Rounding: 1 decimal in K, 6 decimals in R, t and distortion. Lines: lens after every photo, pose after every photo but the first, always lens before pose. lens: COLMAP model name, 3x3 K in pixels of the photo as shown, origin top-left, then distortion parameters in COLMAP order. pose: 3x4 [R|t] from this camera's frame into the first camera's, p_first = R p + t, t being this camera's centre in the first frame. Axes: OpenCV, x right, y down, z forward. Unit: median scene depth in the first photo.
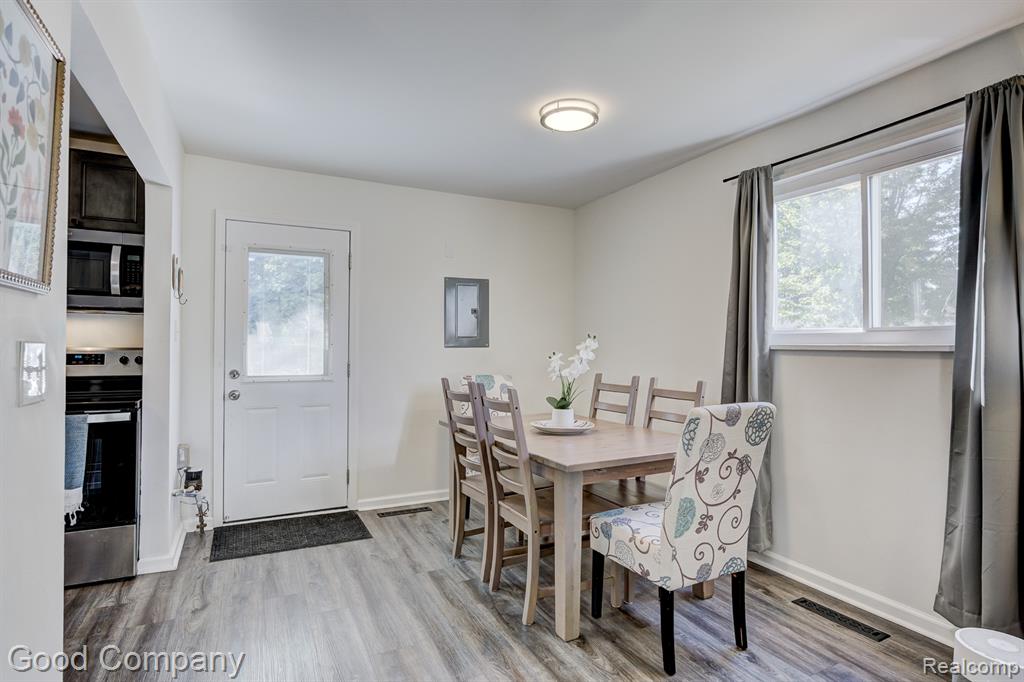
lens RADIAL K [[540.6, 0, 524.6], [0, 540.6, 339.7], [0, 0, 1]] dist [-0.019133, 0.003452]
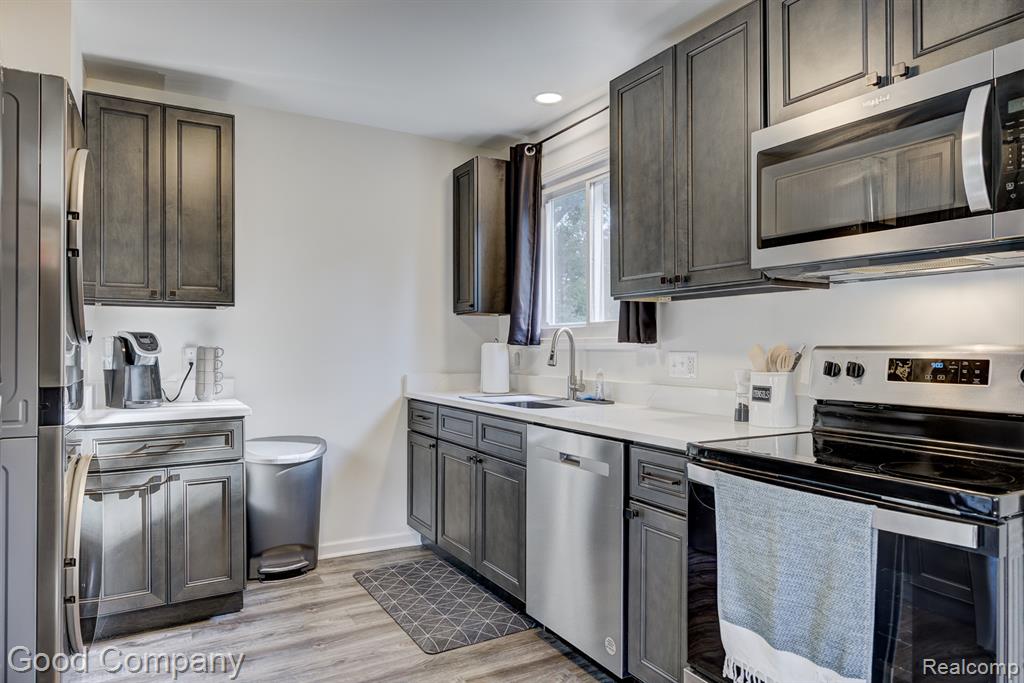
lens RADIAL K [[635.8, 0, 513.4], [0, 635.8, 346.4], [0, 0, 1]] dist [-0.001024, 0.002286]
pose [[0.046062, -0.011117, -0.998877, -0.319811], [0.008415, 0.999907, -0.010740, 0.019713], [0.998903, -0.007911, 0.046151, 0.652974]]
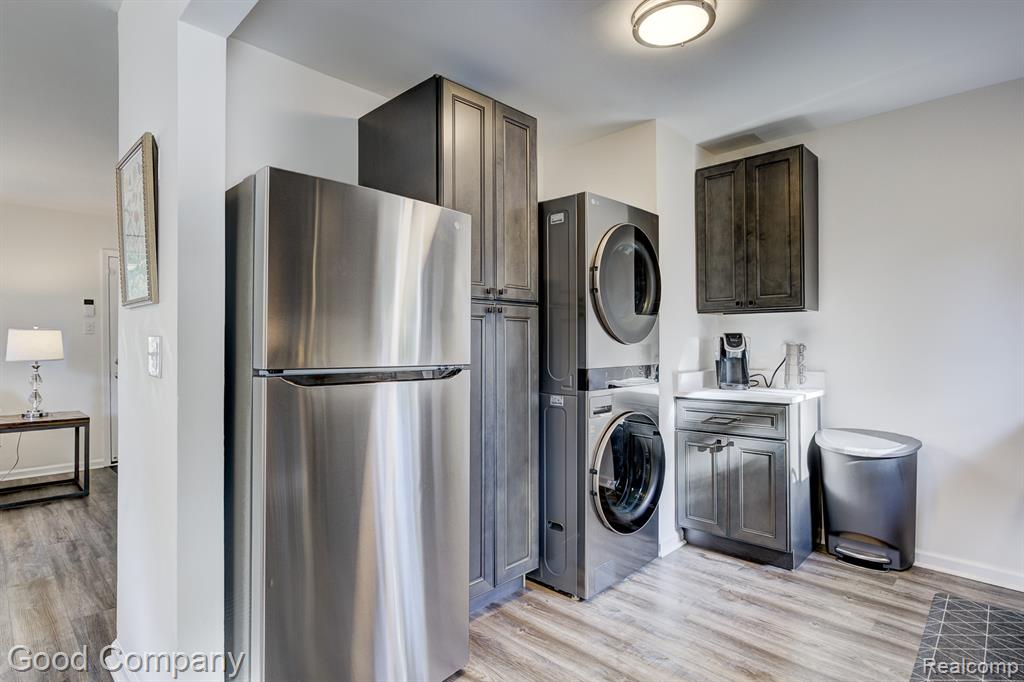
lens RADIAL K [[535.8, 0, 502.2], [0, 535.8, 341.1], [0, 0, 1]] dist [-0.012251, 0.005147]
pose [[-0.951529, -0.007318, -0.307471, -0.539877], [-0.004106, 0.999930, -0.011092, 0.012648], [0.307531, -0.009292, -0.951493, 1.051454]]
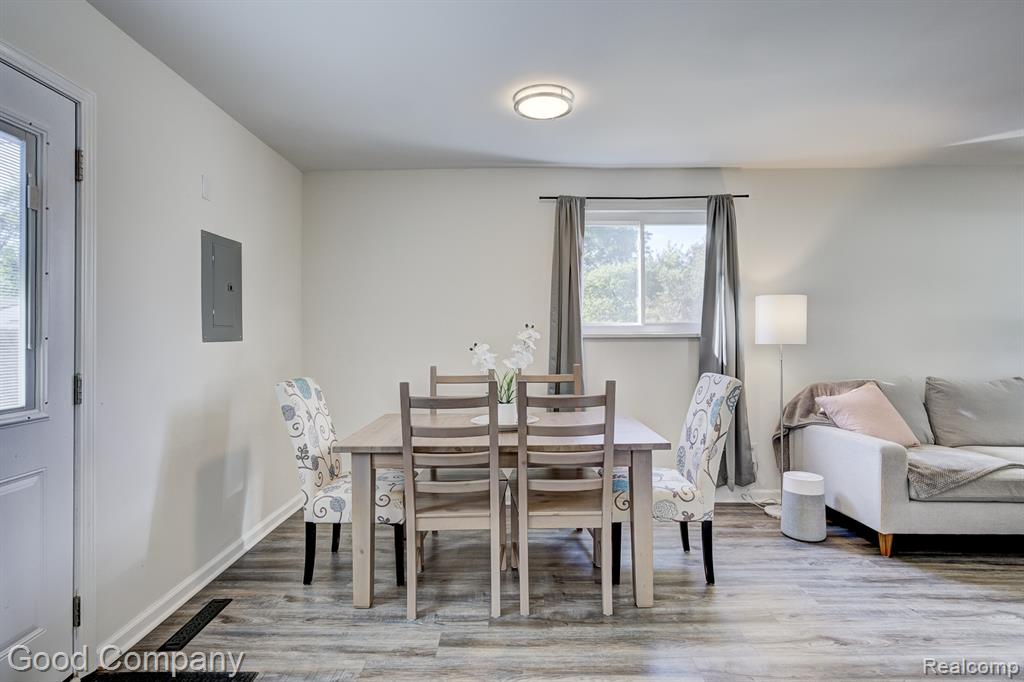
lens RADIAL K [[510.2, 0, 515.1], [0, 510.2, 340.4], [0, 0, 1]] dist [-0.011446, 0.001856]
pose [[0.447796, -0.011957, 0.894056, -0.774783], [0.000768, 0.999915, 0.012987, 0.008371], [-0.894135, -0.005129, 0.447767, 0.625052]]
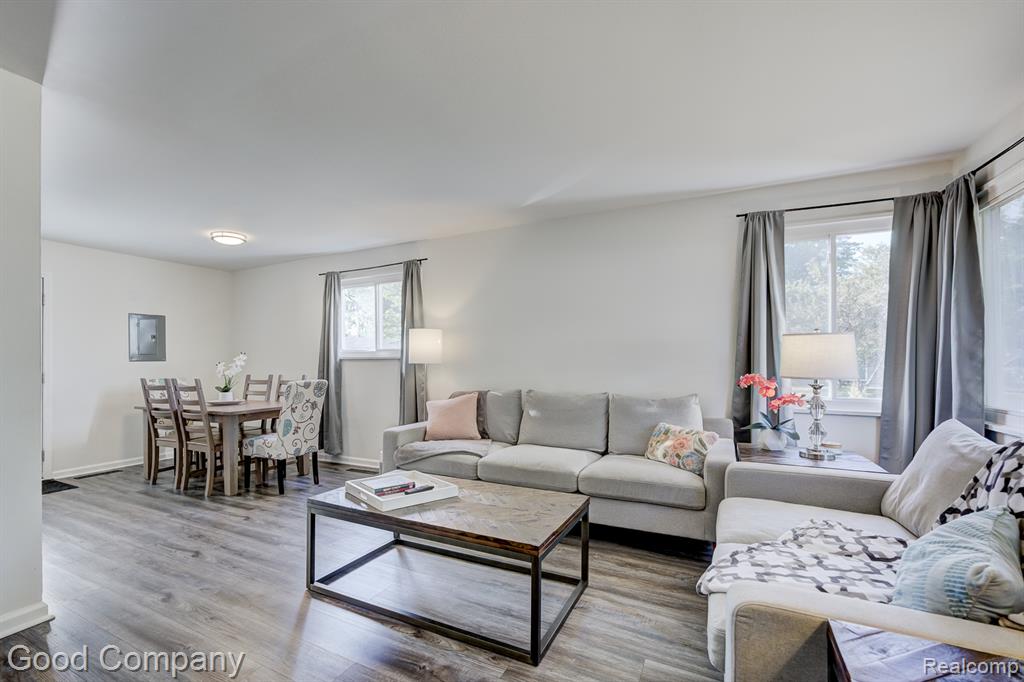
lens RADIAL K [[463.9, 0, 500.9], [0, 463.9, 362.0], [0, 0, 1]] dist [-0.001821, -0.000135]
pose [[0.811352, -0.010398, 0.584466, -0.096933], [0.004372, 0.999922, 0.011721, 0.011260], [-0.584542, -0.006954, 0.811334, -0.884496]]
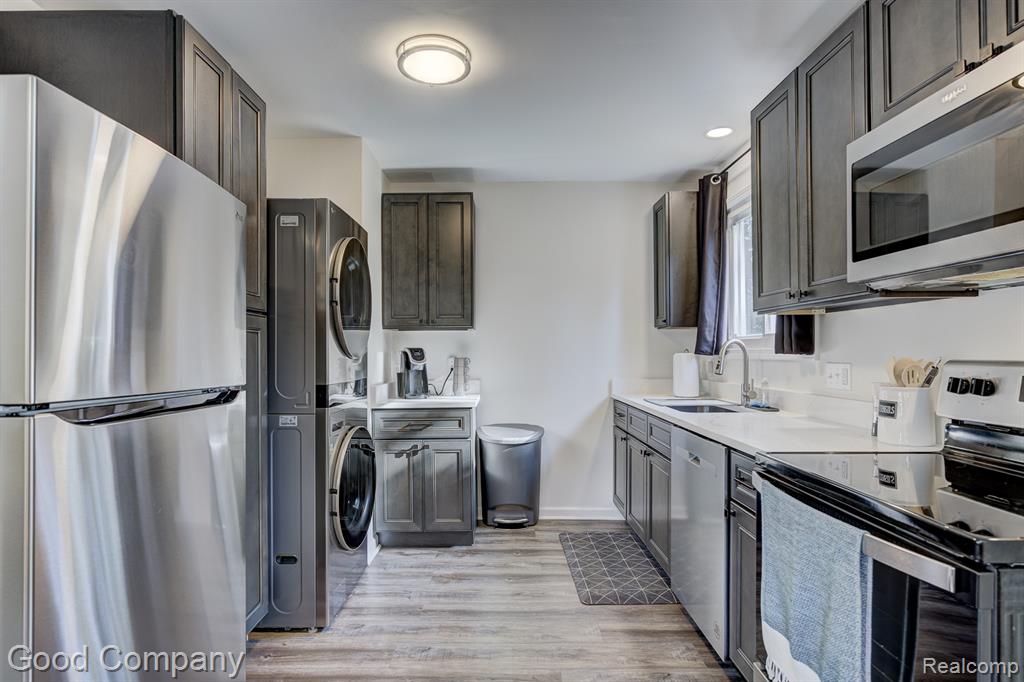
lens RADIAL K [[535.8, 0, 512.6], [0, 535.8, 353.9], [0, 0, 1]] dist [-0.012251, 0.005147]
pose [[-0.449862, -0.006700, -0.893073, -0.323706], [0.006269, 0.999924, -0.010660, 0.010306], [0.893076, -0.010394, -0.449786, 0.891501]]
